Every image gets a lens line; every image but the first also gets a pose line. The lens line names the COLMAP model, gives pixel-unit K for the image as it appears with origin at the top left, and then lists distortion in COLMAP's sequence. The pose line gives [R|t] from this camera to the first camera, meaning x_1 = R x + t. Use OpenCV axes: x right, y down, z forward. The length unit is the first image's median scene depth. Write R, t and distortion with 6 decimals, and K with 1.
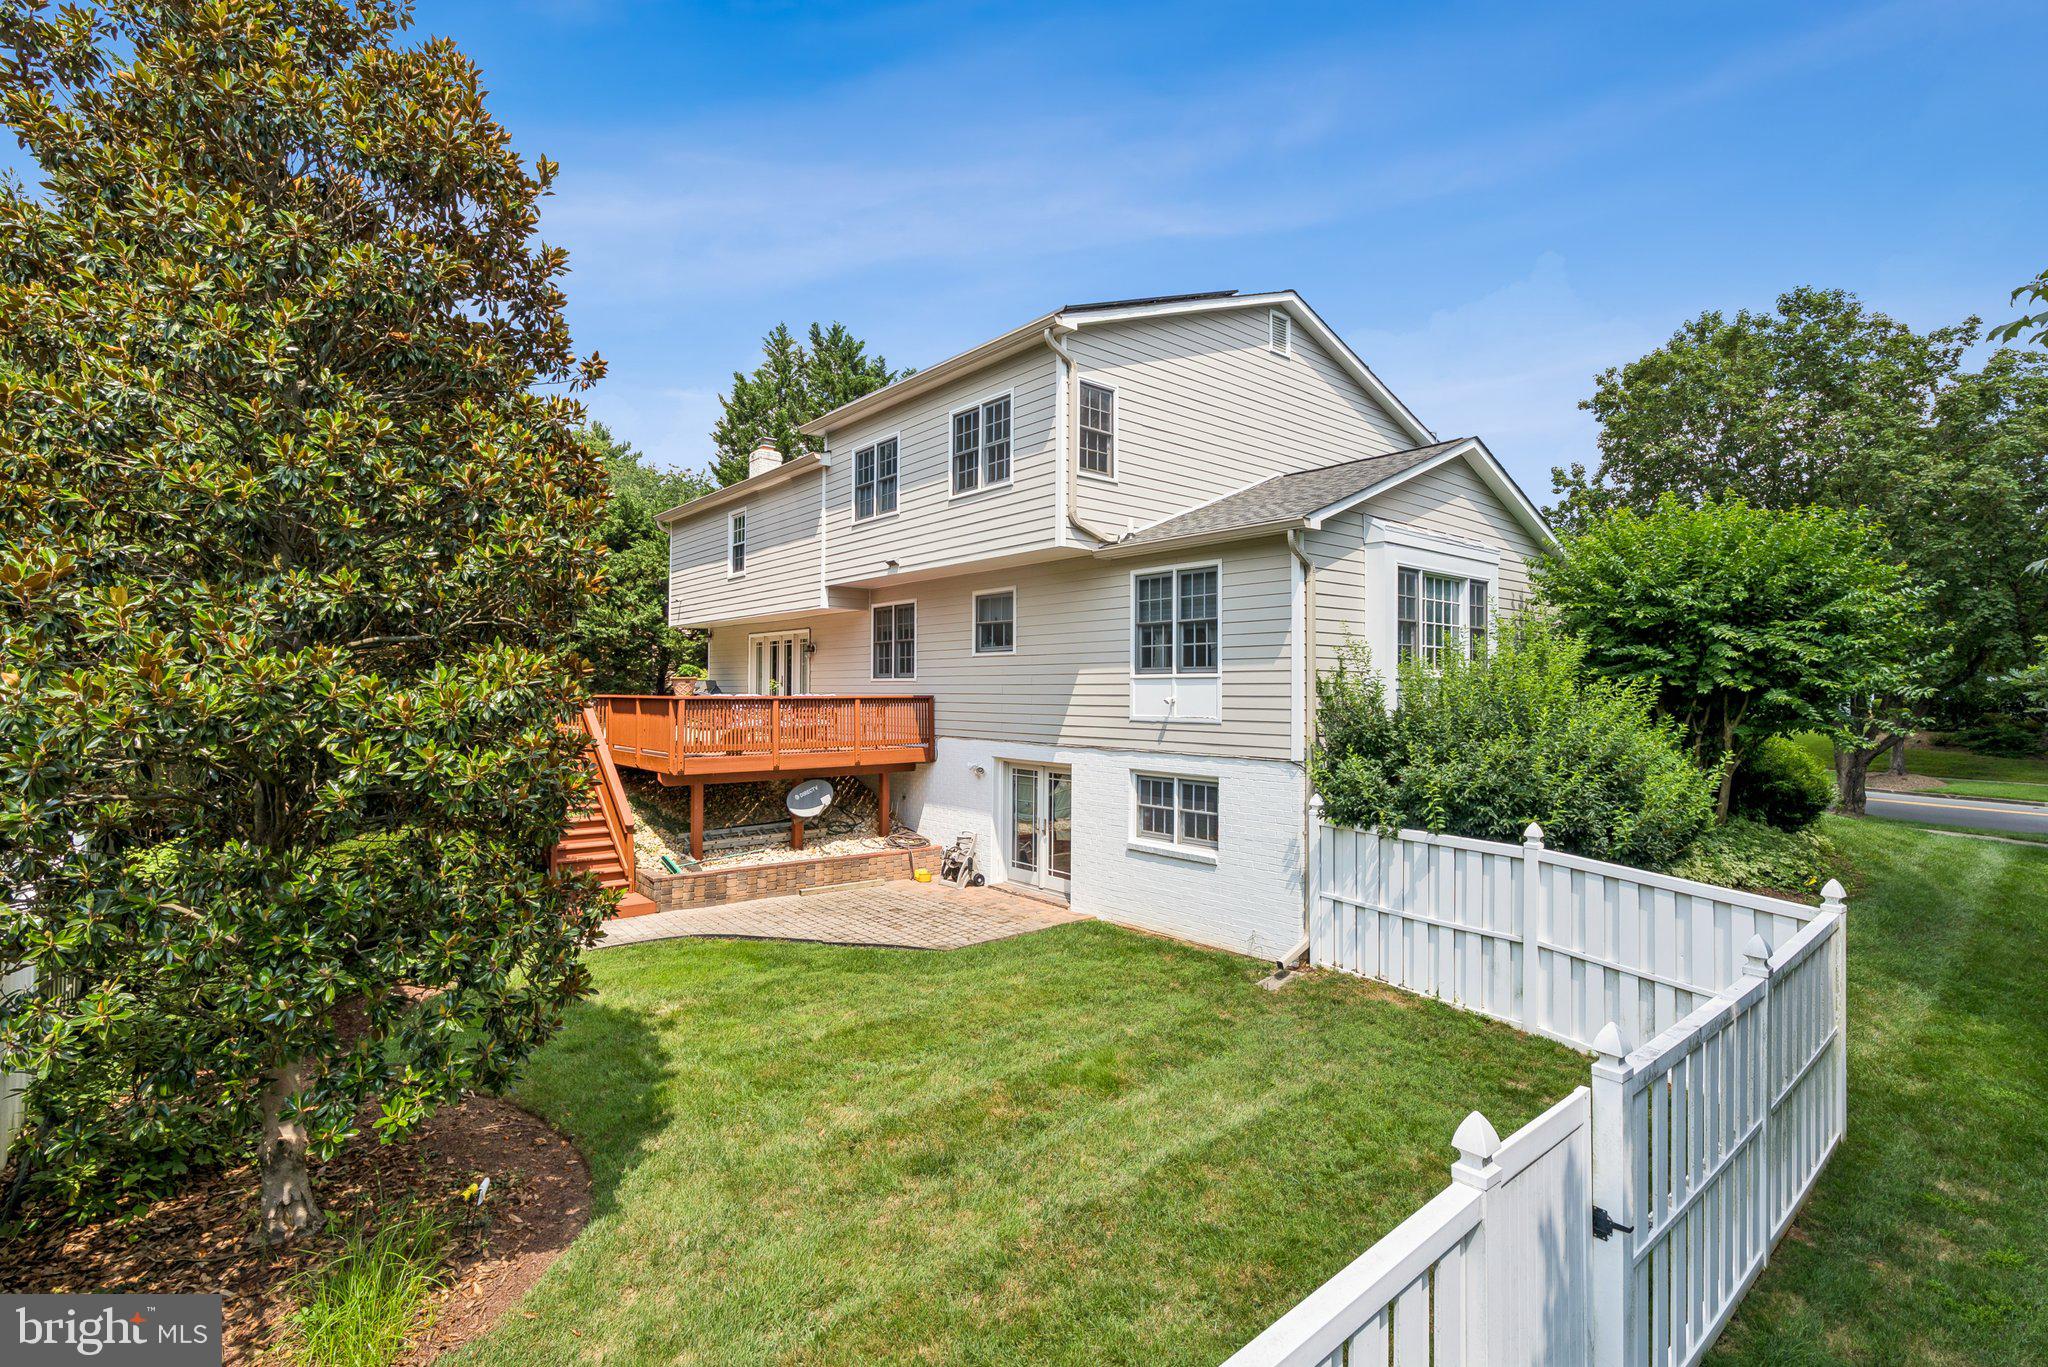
lens RADIAL K [[961.8, 0, 1022.9], [0, 961.8, 642.1], [0, 0, 1]] dist [-0.011652, 0.000417]
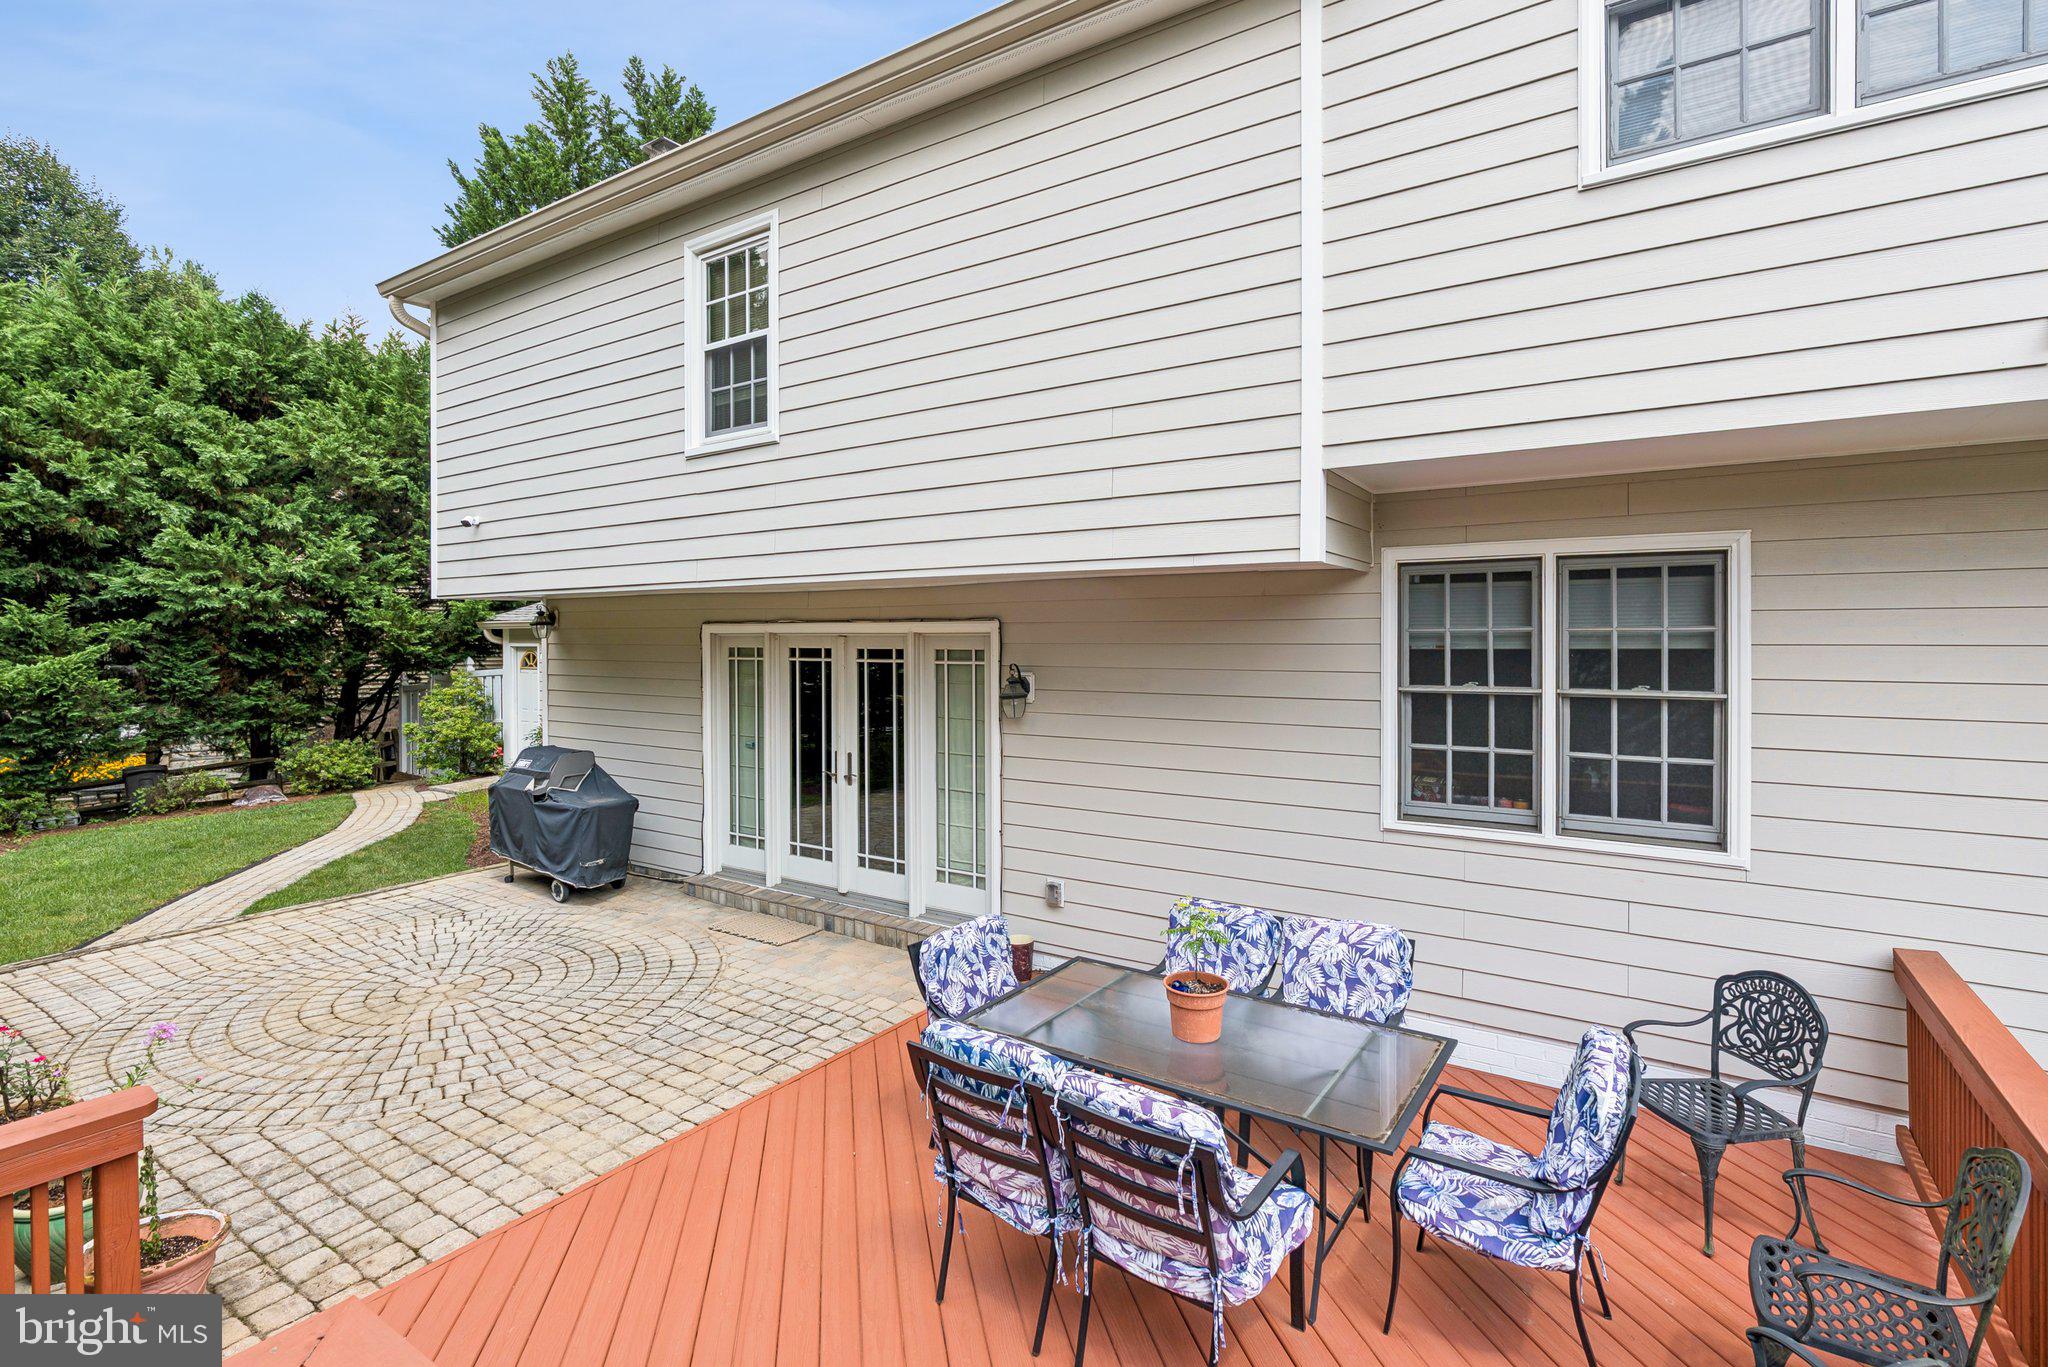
lens RADIAL K [[961.8, 0, 1022.9], [0, 961.8, 642.1], [0, 0, 1]] dist [-0.011652, 0.000417]
pose [[0.957830, -0.002909, 0.287319, -0.295674], [-0.012060, 0.998661, 0.050315, -0.022224], [-0.287081, -0.051658, 0.956512, 0.673635]]
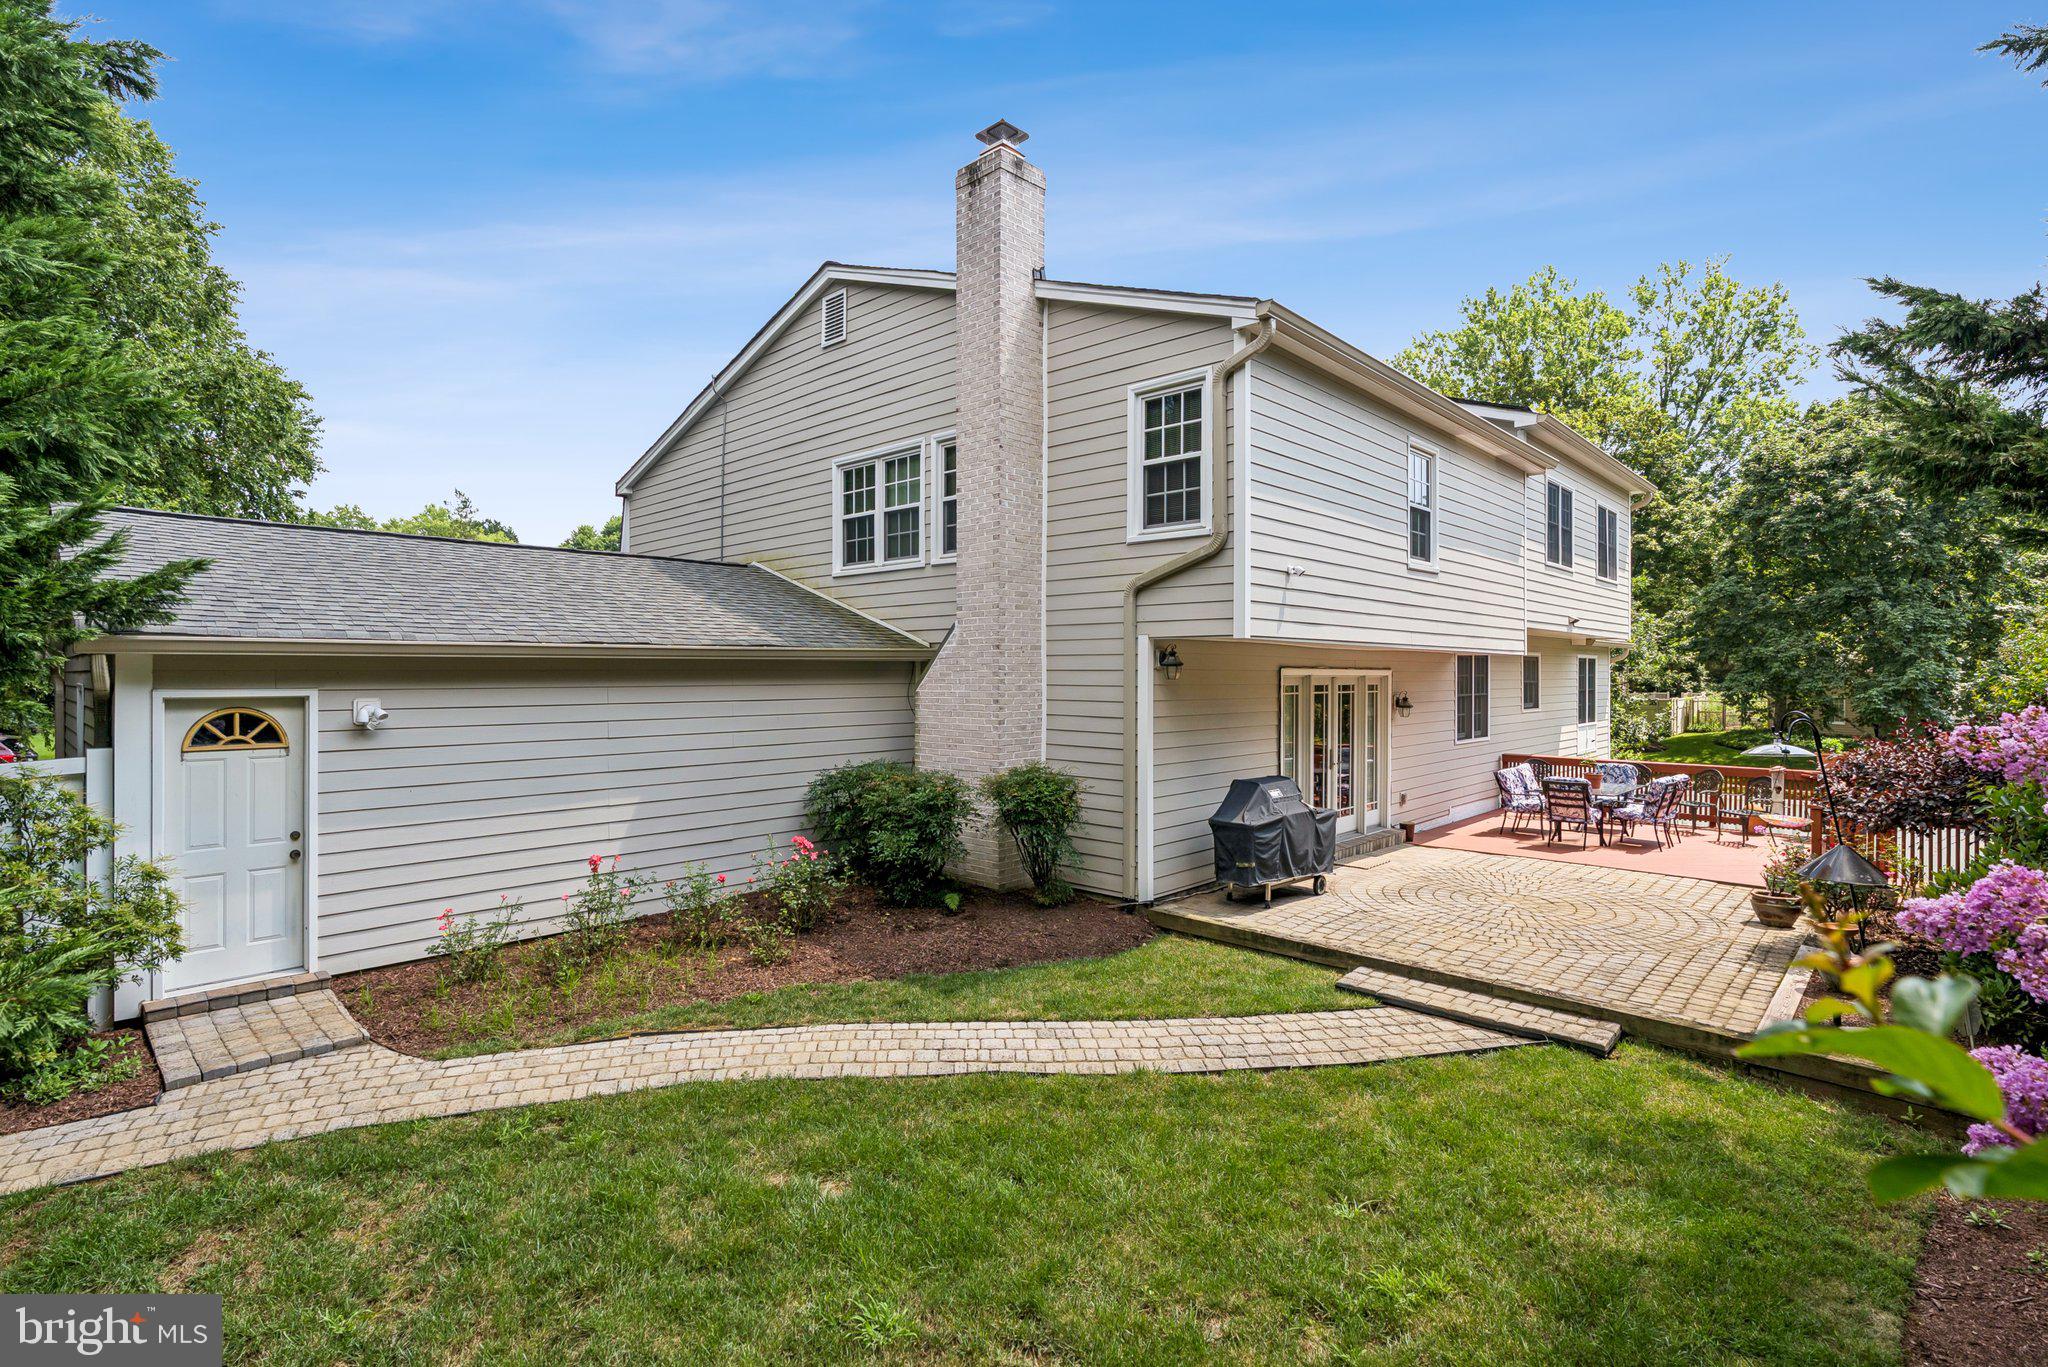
lens RADIAL K [[981.6, 0, 1024.0], [0, 981.6, 683.5], [0, 0, 1]] dist [-0.010993, 0.001172]
pose [[-0.124658, -0.013501, 0.992108, -0.801791], [-0.052224, 0.998611, 0.007028, 0.002773], [-0.990824, -0.050936, -0.125190, 1.274781]]
